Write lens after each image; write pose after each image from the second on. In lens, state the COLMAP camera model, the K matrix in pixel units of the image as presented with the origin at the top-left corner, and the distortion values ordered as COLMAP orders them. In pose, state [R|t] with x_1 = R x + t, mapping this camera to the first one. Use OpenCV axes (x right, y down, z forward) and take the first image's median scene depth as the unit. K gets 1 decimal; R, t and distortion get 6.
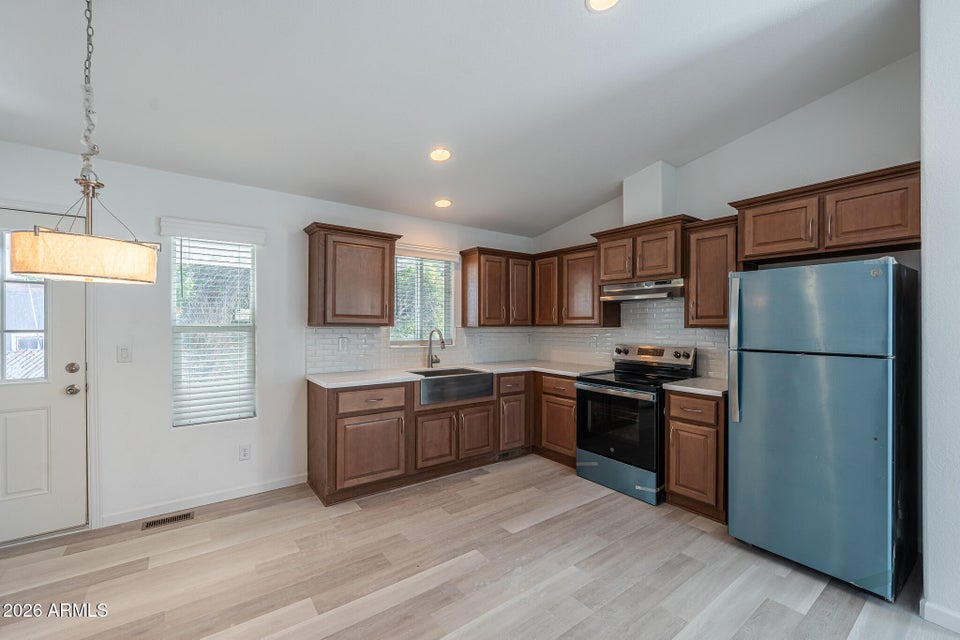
lens RADIAL K [[391.4, 0, 473.7], [0, 391.4, 325.5], [0, 0, 1]] dist [-0.001104, -0.000189]
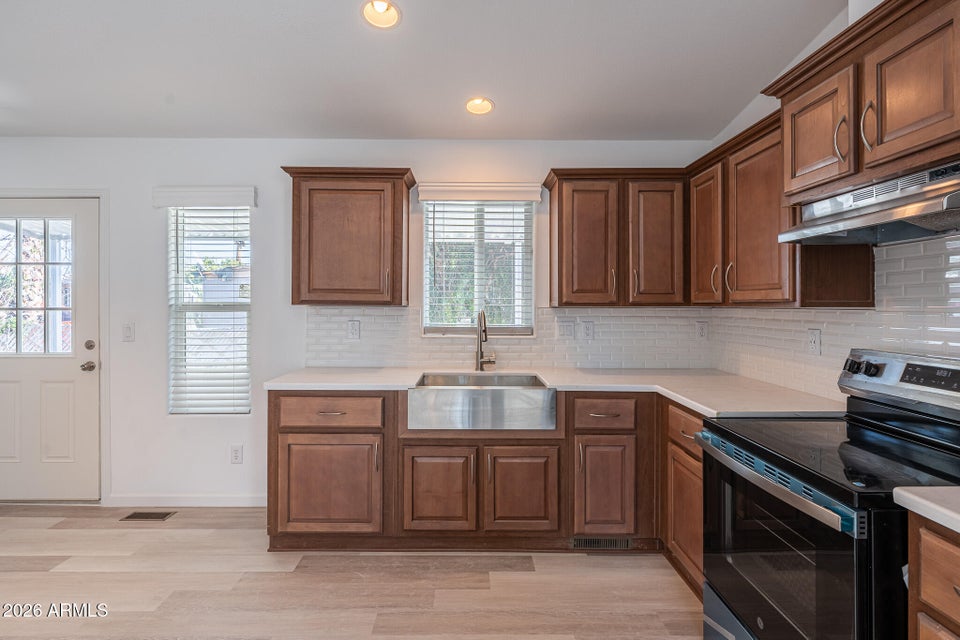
lens RADIAL K [[463.6, 0, 471.0], [0, 463.6, 306.5], [0, 0, 1]] dist [0.002302, -0.000175]
pose [[0.811121, -0.000202, -0.584879, 0.378557], [-0.001678, 0.999995, -0.002673, 0.006650], [0.584876, 0.003149, 0.811116, 0.446321]]
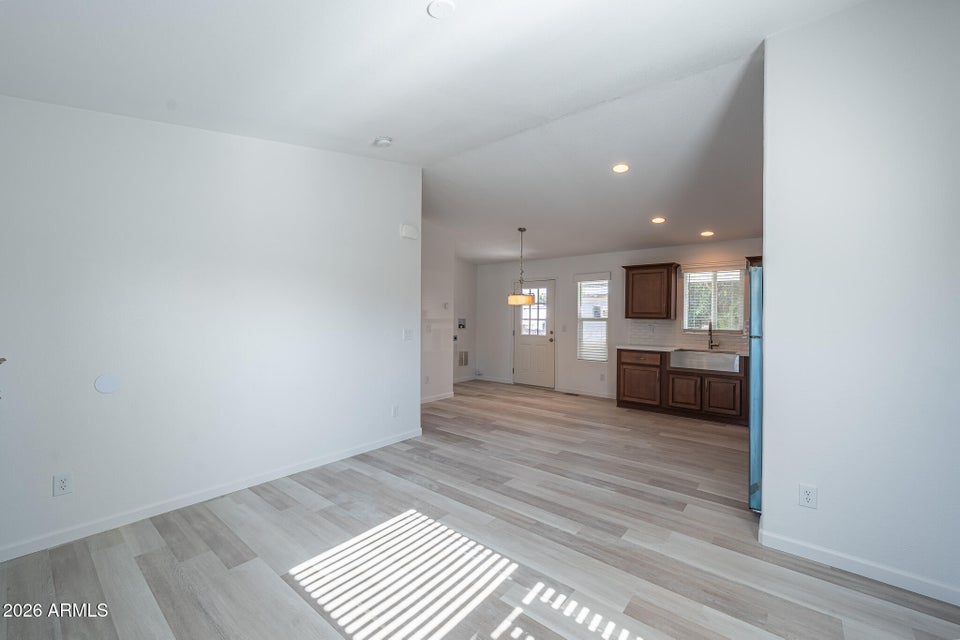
lens RADIAL K [[392.3, 0, 476.2], [0, 392.3, 320.1], [0, 0, 1]] dist [0.001090, 0.000167]
pose [[0.243811, 0.006689, -0.969800, 1.238257], [-0.007785, 0.999957, 0.004940, 0.005262], [0.969792, 0.006346, 0.243852, -0.187349]]
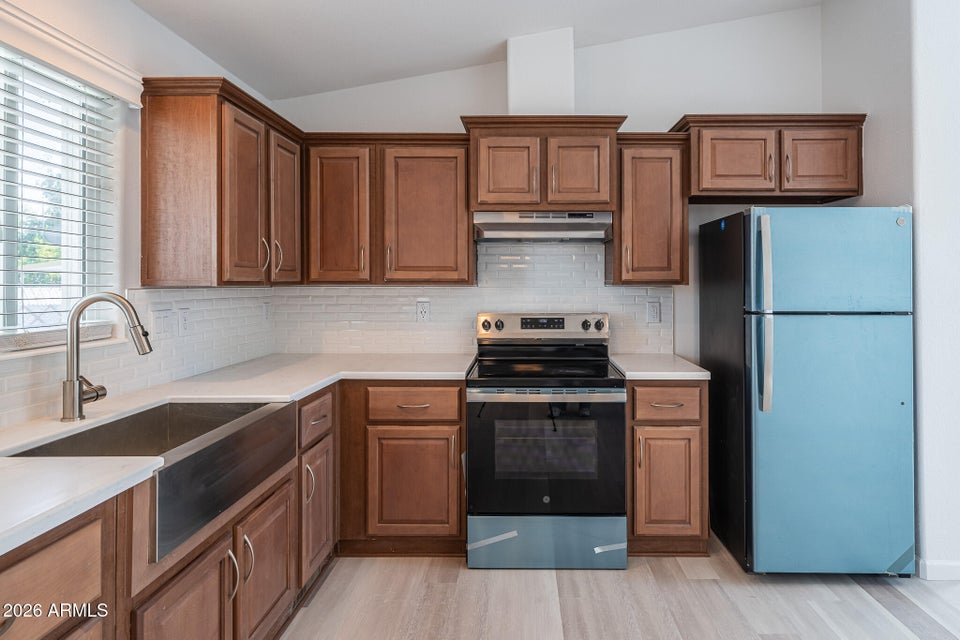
lens RADIAL K [[532.3, 0, 516.8], [0, 532.3, 276.8], [0, 0, 1]] dist [0.001063, -0.000066]
pose [[0.595367, 0.005057, 0.803438, -0.286981], [0.005557, 0.999930, -0.010411, 0.001369], [-0.803435, 0.010664, 0.595298, 0.553029]]
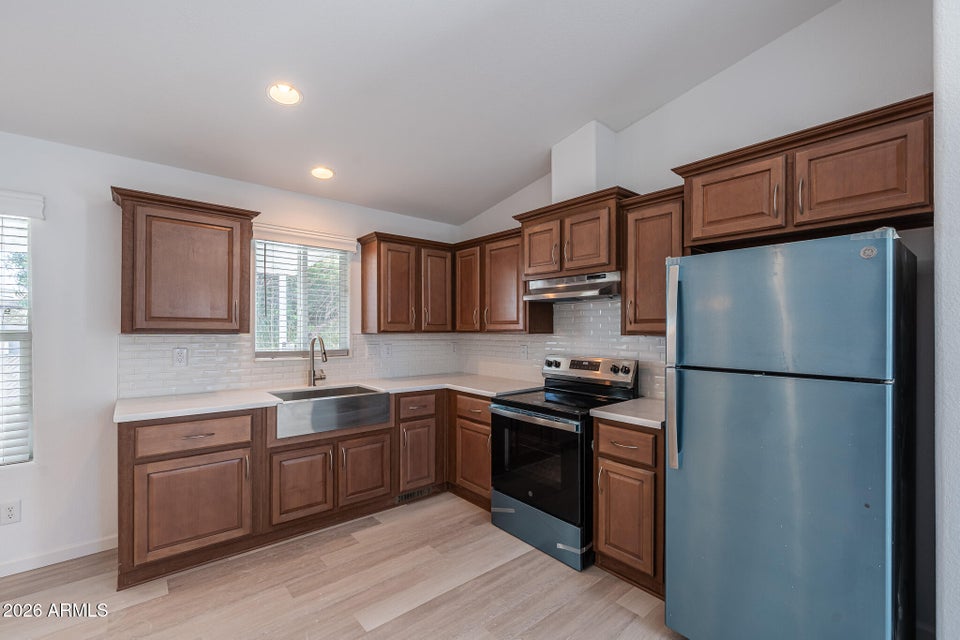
lens RADIAL K [[409.1, 0, 469.2], [0, 409.1, 331.0], [0, 0, 1]] dist [-0.000662, -0.000083]
pose [[0.998207, -0.000388, 0.059849, 0.180228], [0.000354, 1.000000, 0.000591, -0.002187], [-0.059849, -0.000569, 0.998207, 0.199982]]
